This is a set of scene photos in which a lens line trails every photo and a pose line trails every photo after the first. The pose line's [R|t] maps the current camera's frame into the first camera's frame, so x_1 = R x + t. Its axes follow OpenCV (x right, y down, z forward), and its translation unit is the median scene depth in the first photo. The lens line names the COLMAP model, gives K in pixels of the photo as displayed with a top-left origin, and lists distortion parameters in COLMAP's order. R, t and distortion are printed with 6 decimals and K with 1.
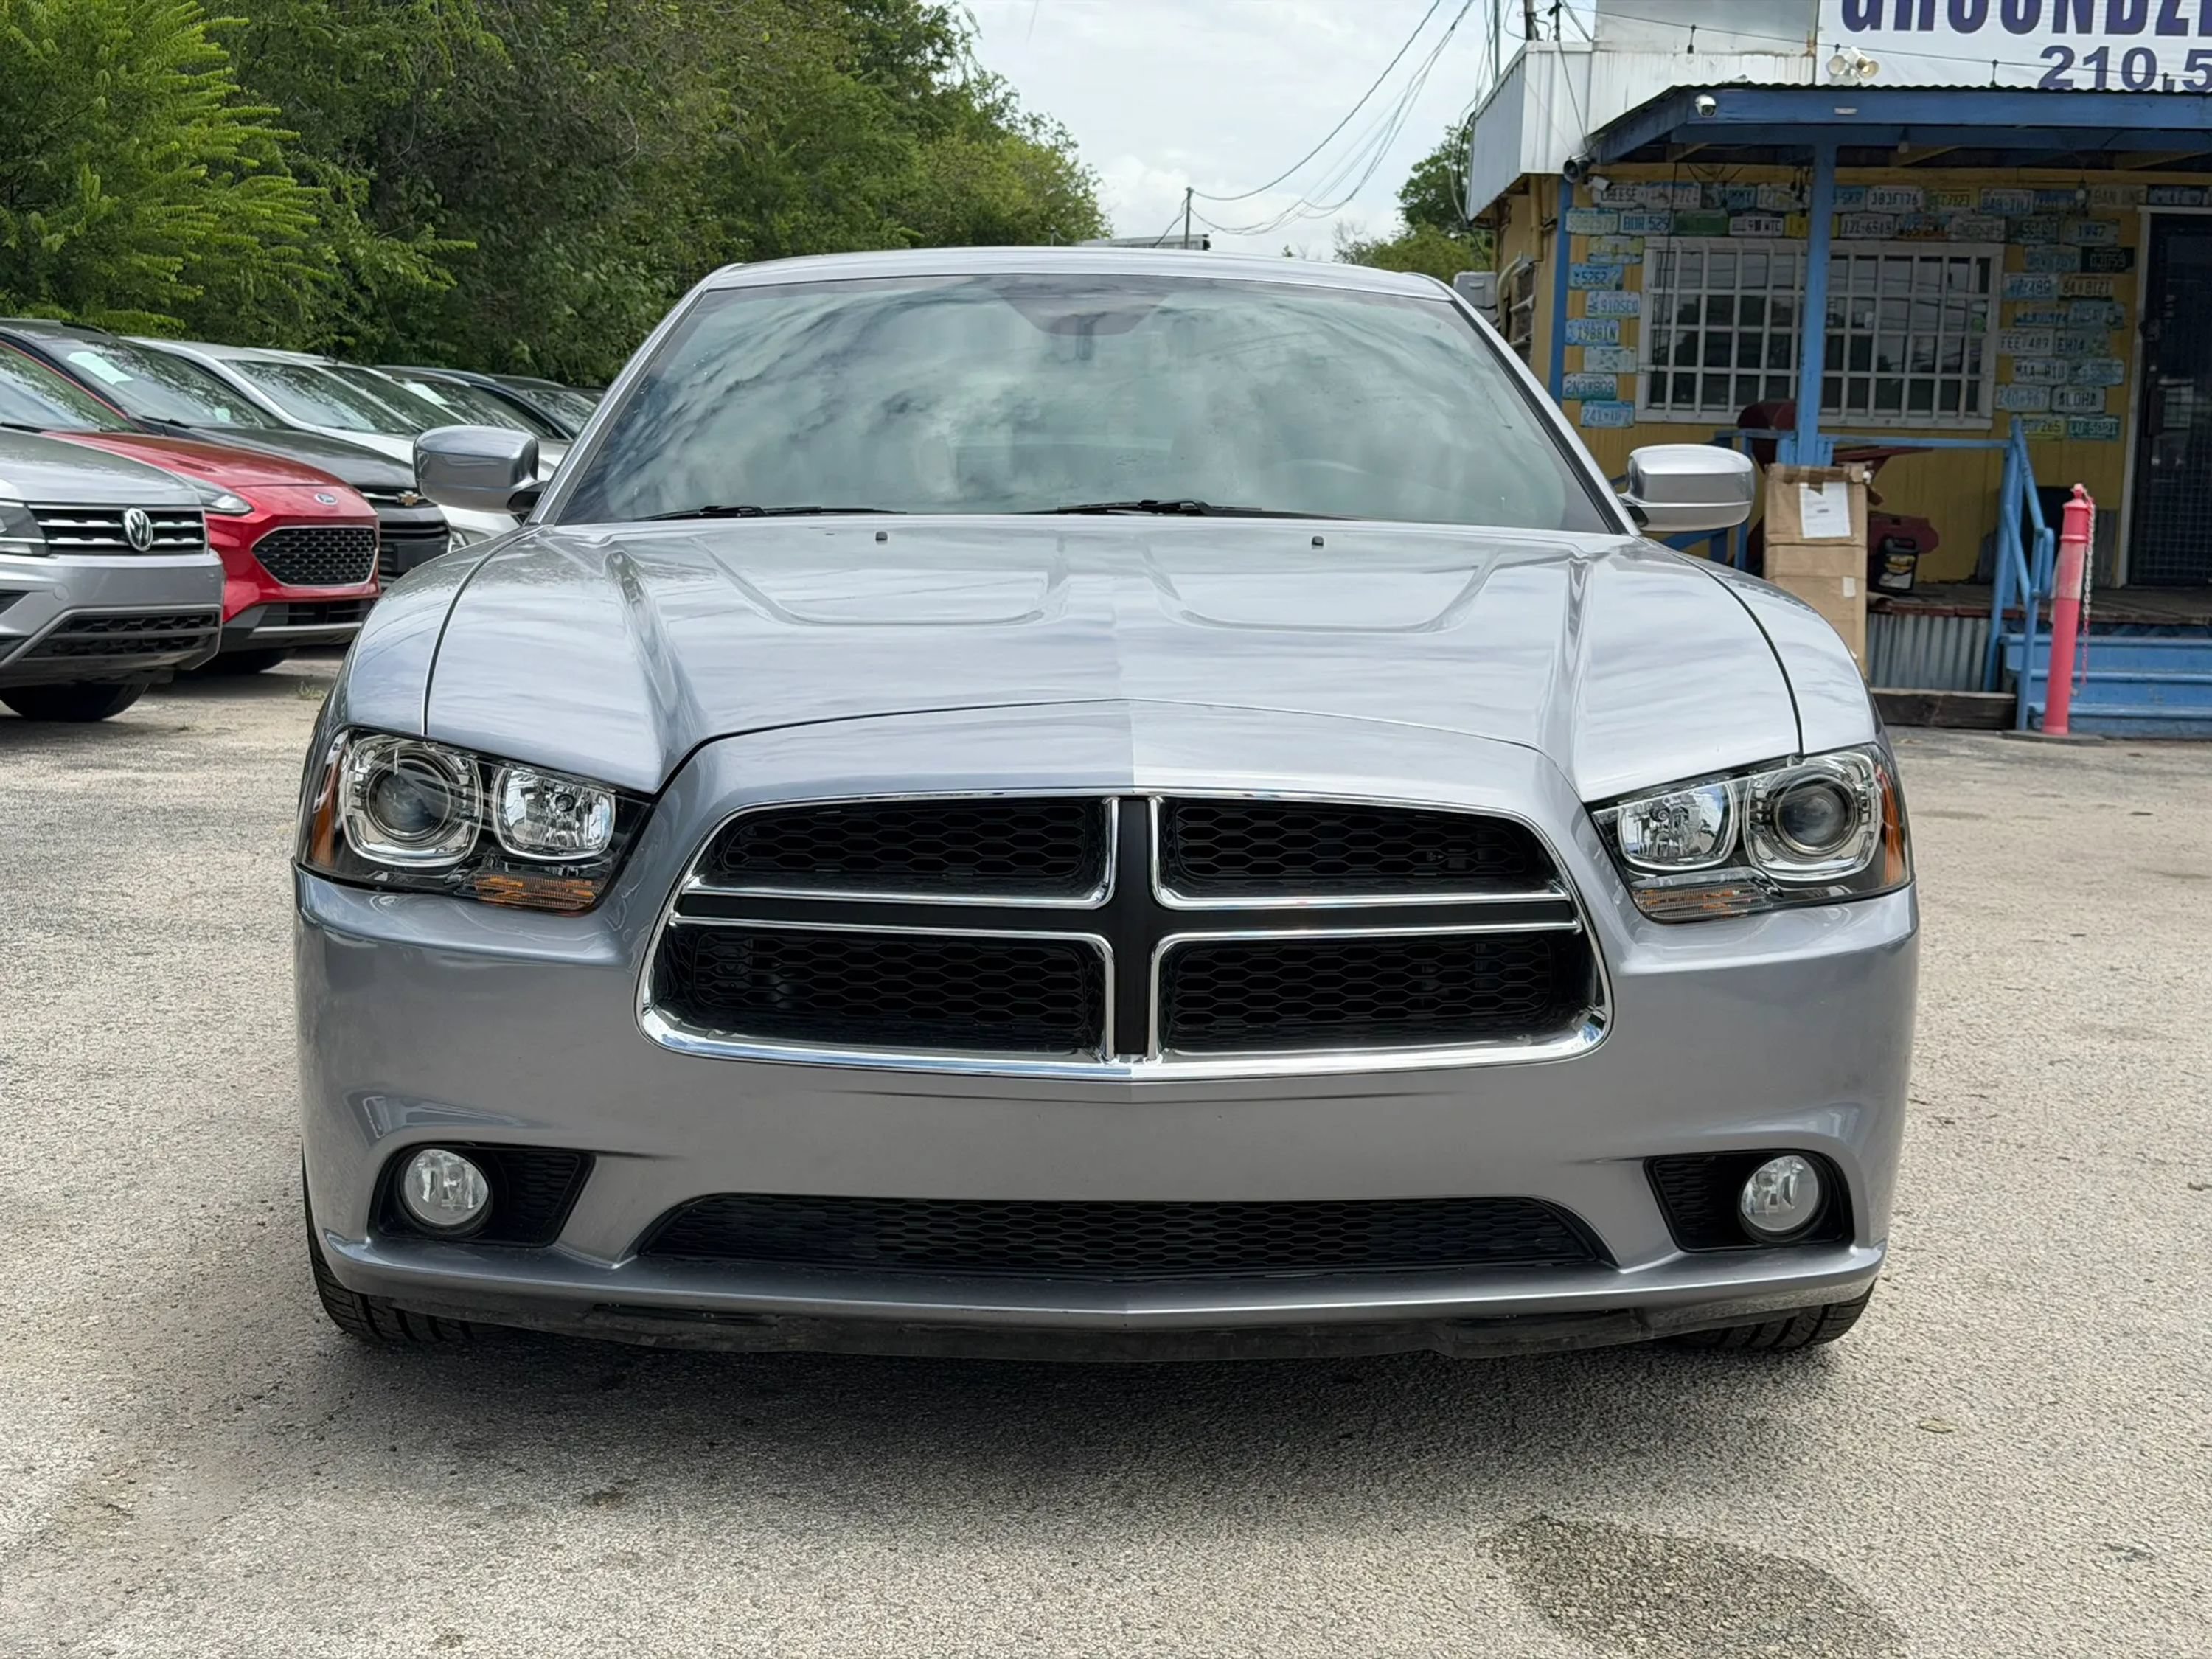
lens RADIAL K [[3067.5, 0, 1106.0], [0, 3067.5, 829.5], [0, 0, 1]] dist [0.216468, -0.494332]
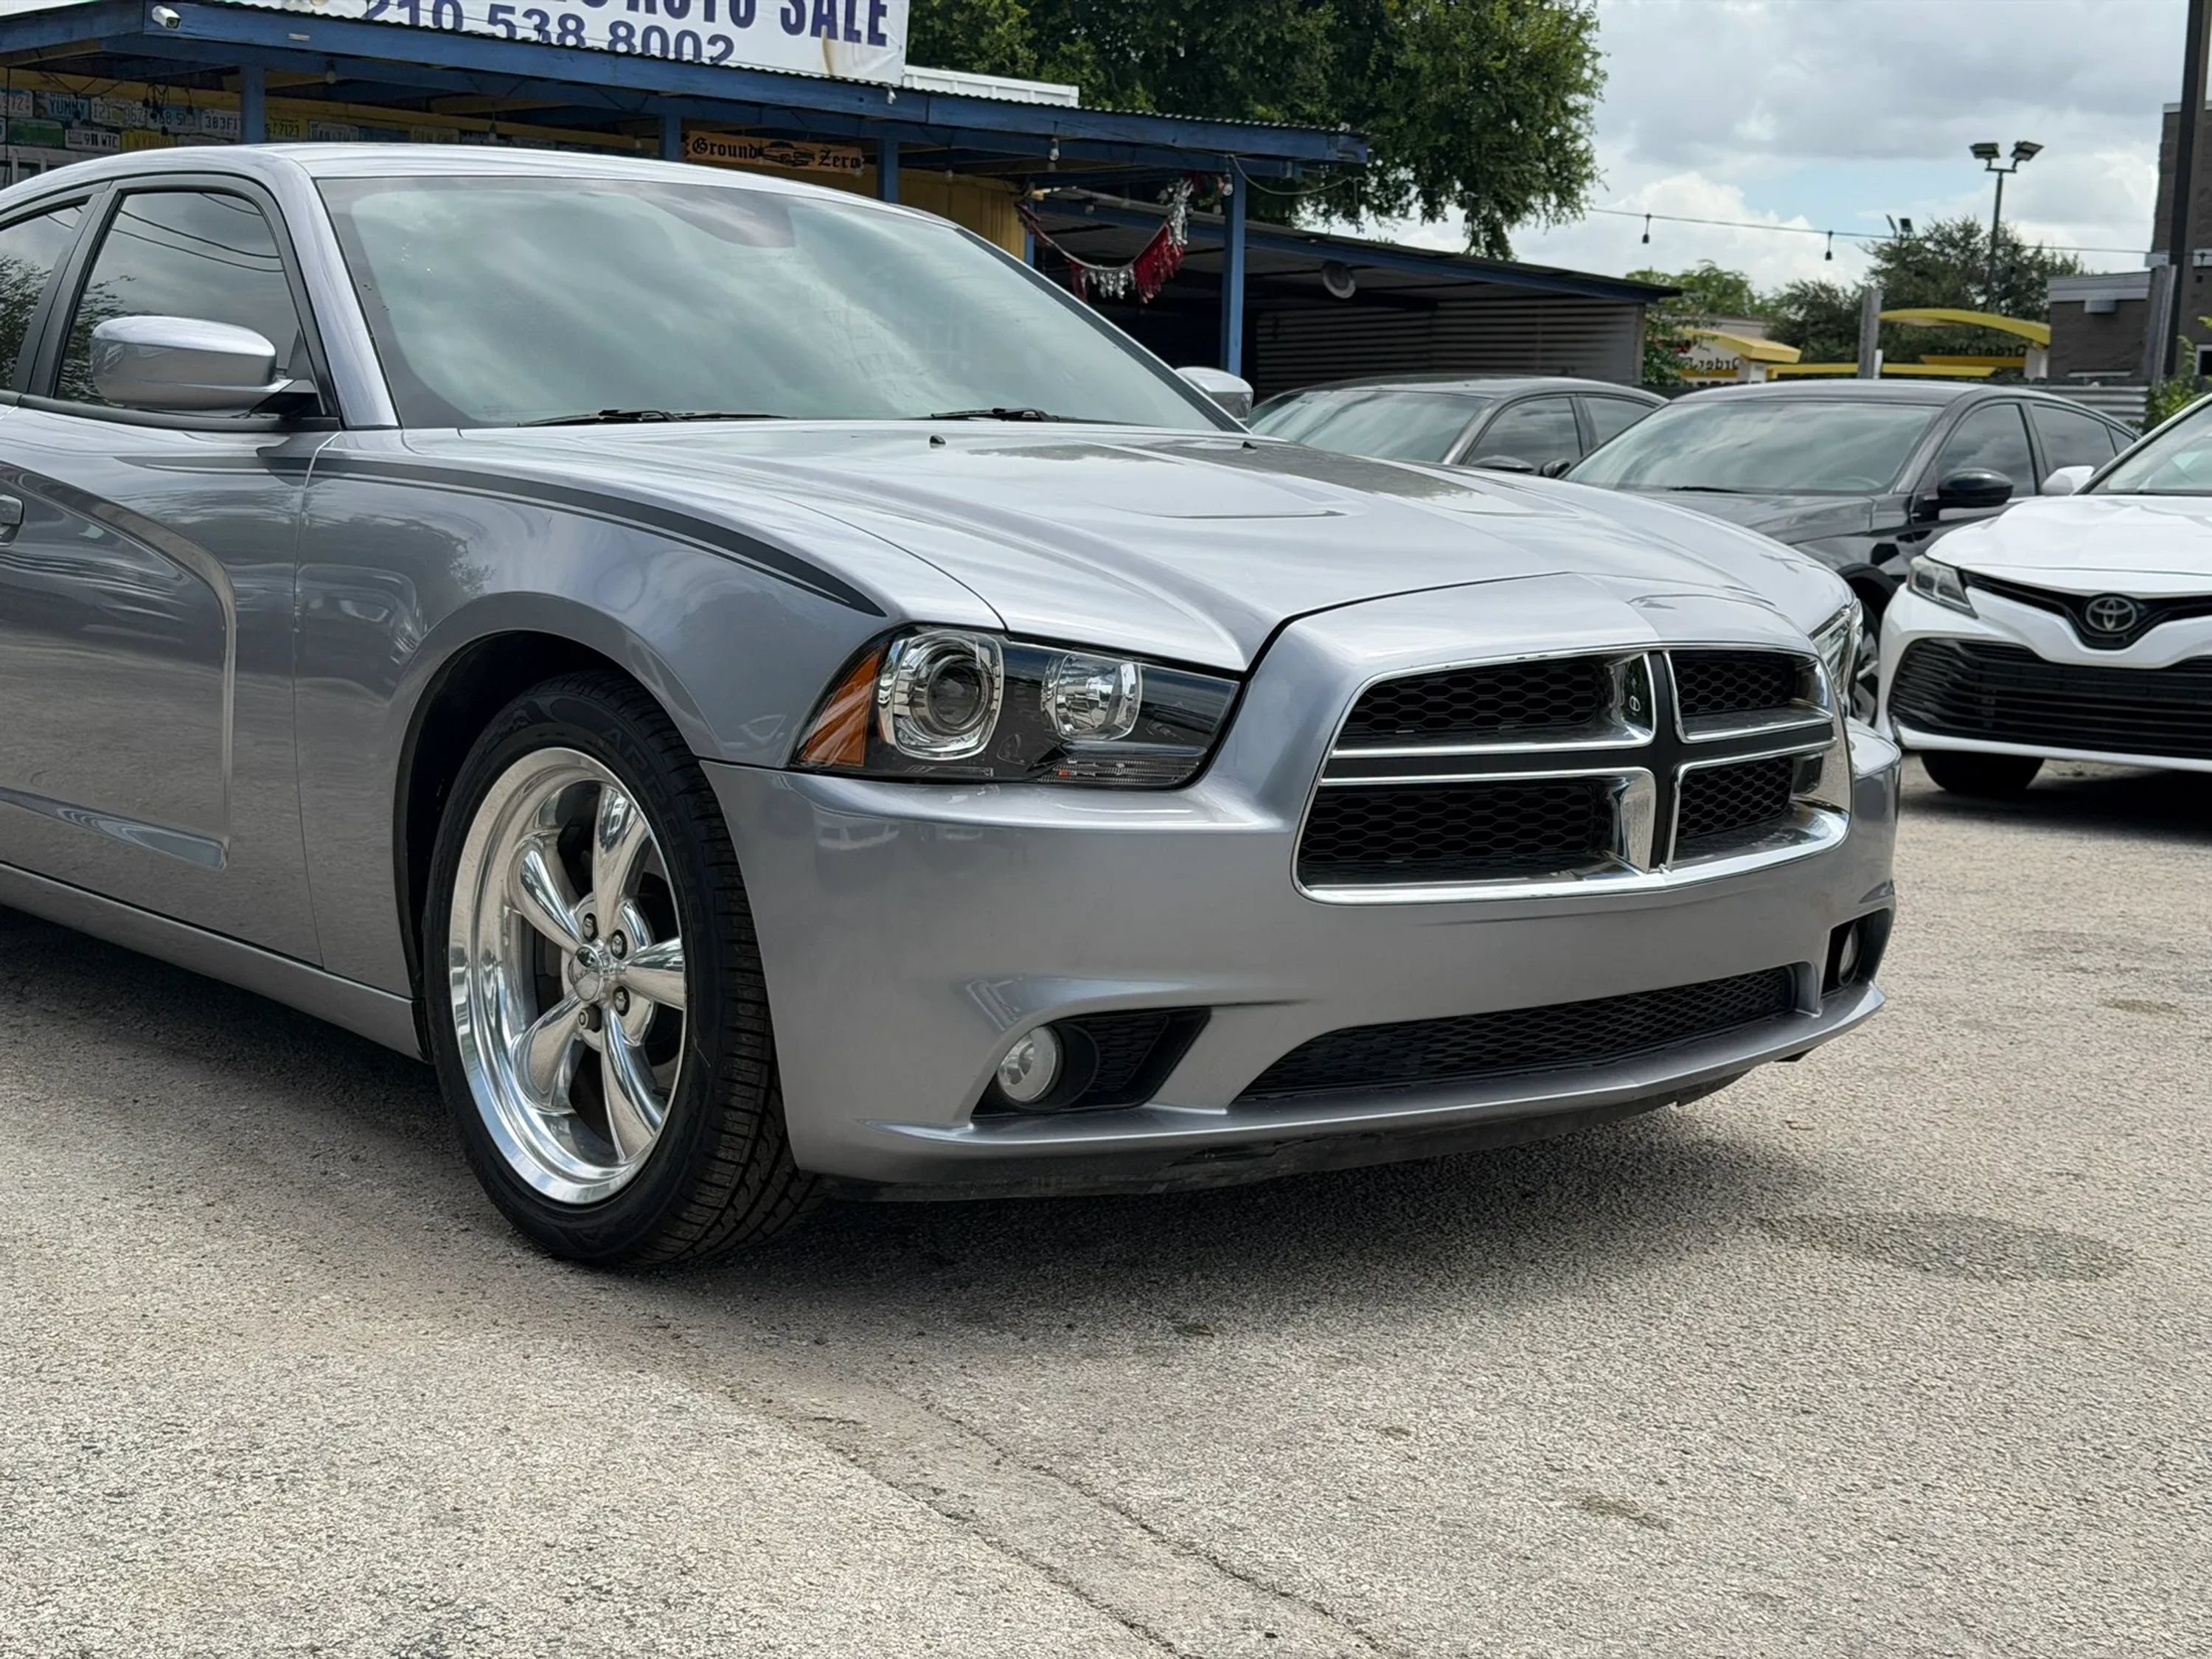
lens RADIAL K [[3067.5, 0, 1106.0], [0, 3067.5, 829.5], [0, 0, 1]] dist [0.216468, -0.494332]
pose [[0.798227, -0.074177, 0.597772, -0.236415], [0.061385, 0.997239, 0.041777, -0.001303], [-0.599220, 0.003347, 0.800577, 0.046809]]
